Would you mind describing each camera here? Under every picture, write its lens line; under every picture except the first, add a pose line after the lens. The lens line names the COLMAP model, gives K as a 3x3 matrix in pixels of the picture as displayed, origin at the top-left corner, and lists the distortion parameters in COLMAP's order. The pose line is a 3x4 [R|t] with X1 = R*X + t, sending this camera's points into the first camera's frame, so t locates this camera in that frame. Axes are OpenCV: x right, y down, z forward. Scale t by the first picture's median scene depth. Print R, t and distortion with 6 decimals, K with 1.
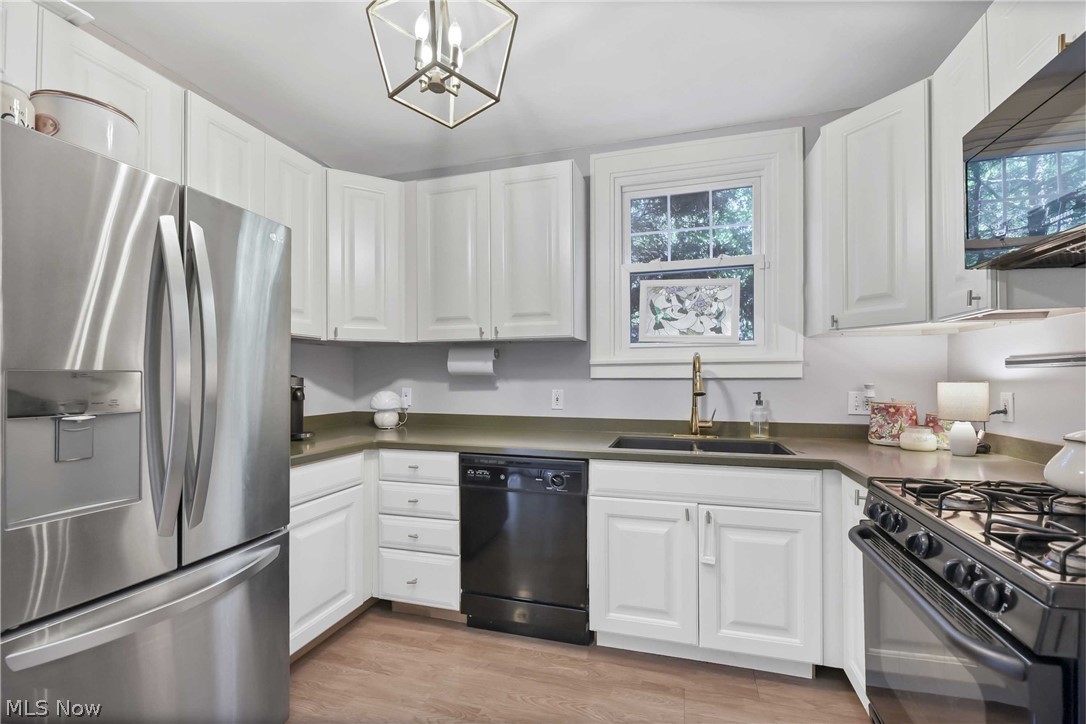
lens RADIAL K [[455.7, 0, 556.3], [0, 455.7, 375.4], [0, 0, 1]] dist [-0.002025, -0.000327]
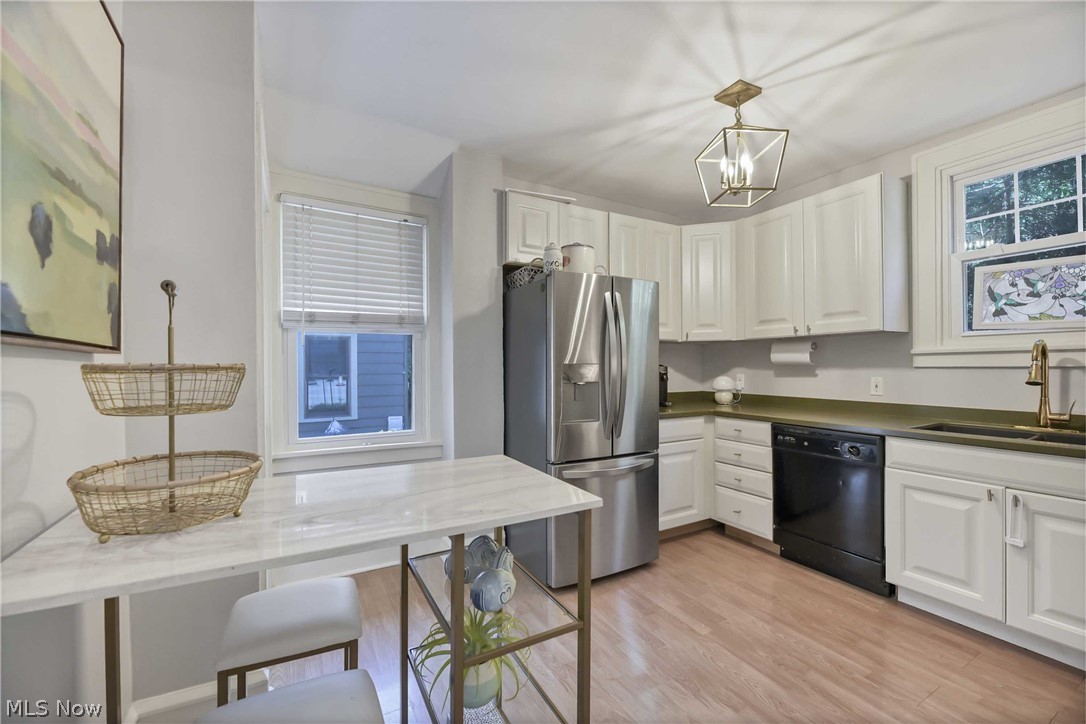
lens RADIAL K [[449.6, 0, 544.0], [0, 449.6, 365.5], [0, 0, 1]] dist [0.000110, -0.006036]
pose [[0.705490, -0.001733, -0.708718, 0.245720], [0.004287, 0.999989, 0.001822, -0.002937], [0.708707, -0.004324, 0.705490, -0.396915]]
